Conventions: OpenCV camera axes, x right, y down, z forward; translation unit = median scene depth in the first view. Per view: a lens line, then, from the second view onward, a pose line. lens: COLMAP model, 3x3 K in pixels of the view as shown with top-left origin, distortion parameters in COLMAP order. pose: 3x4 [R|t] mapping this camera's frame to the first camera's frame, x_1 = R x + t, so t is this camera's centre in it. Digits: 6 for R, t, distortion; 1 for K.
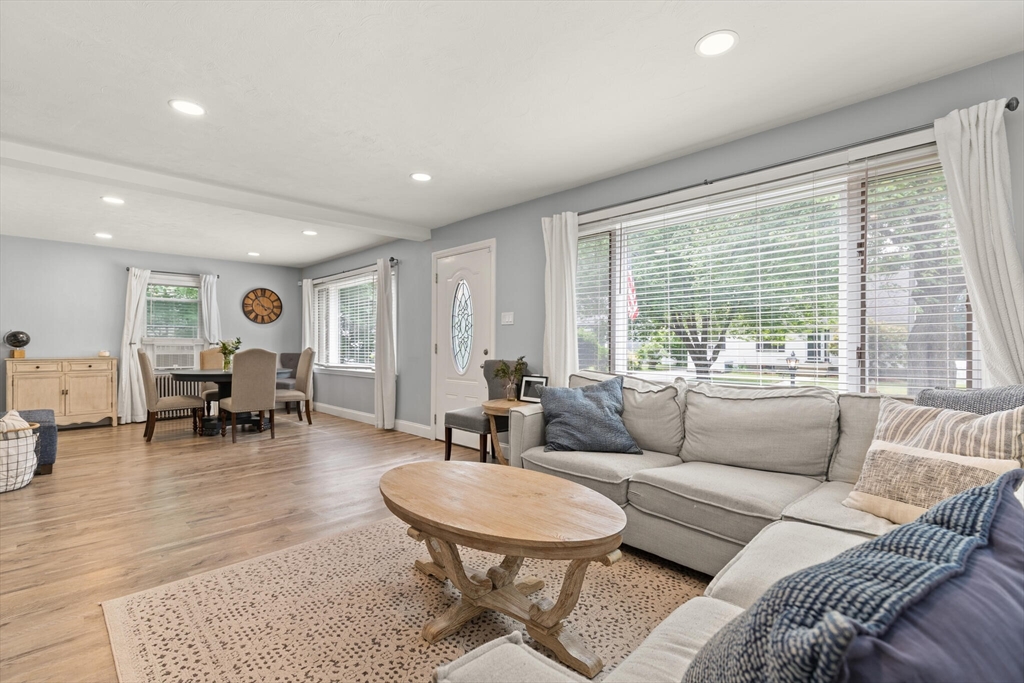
lens RADIAL K [[462.4, 0, 511.5], [0, 462.4, 346.7], [0, 0, 1]] dist [0.001661, -0.000092]
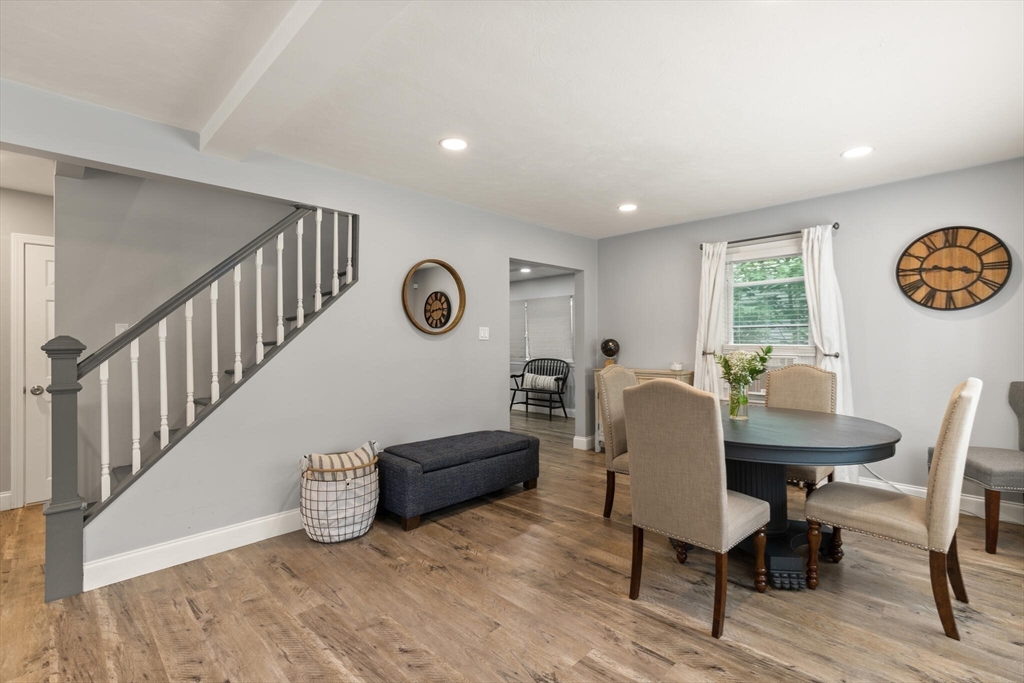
lens RADIAL K [[462.4, 0, 511.5], [0, 462.4, 346.7], [0, 0, 1]] dist [0.001661, -0.000092]
pose [[0.000315, 0.009826, -0.999952, -0.133351], [0.001360, 0.999951, 0.009827, -0.025110], [0.999999, -0.001363, 0.000302, 0.733794]]
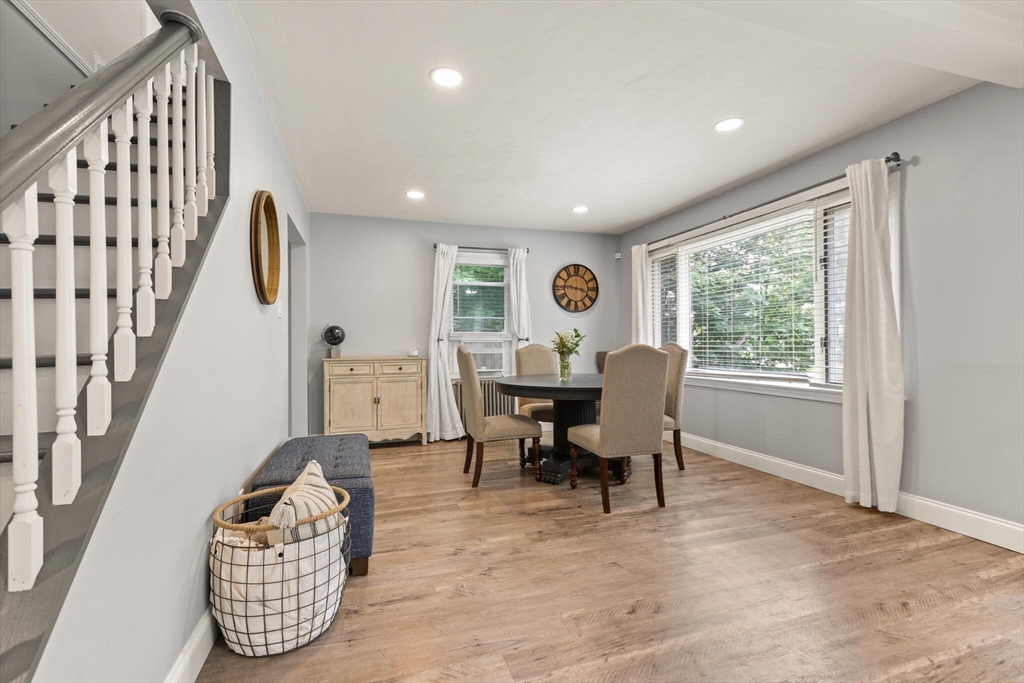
lens RADIAL K [[462.4, 0, 511.5], [0, 462.4, 346.7], [0, 0, 1]] dist [0.001661, -0.000092]
pose [[0.890992, -0.003077, -0.454009, -0.364278], [0.005794, 0.999973, 0.004592, 0.002020], [0.453982, -0.006722, 0.890985, 0.364148]]
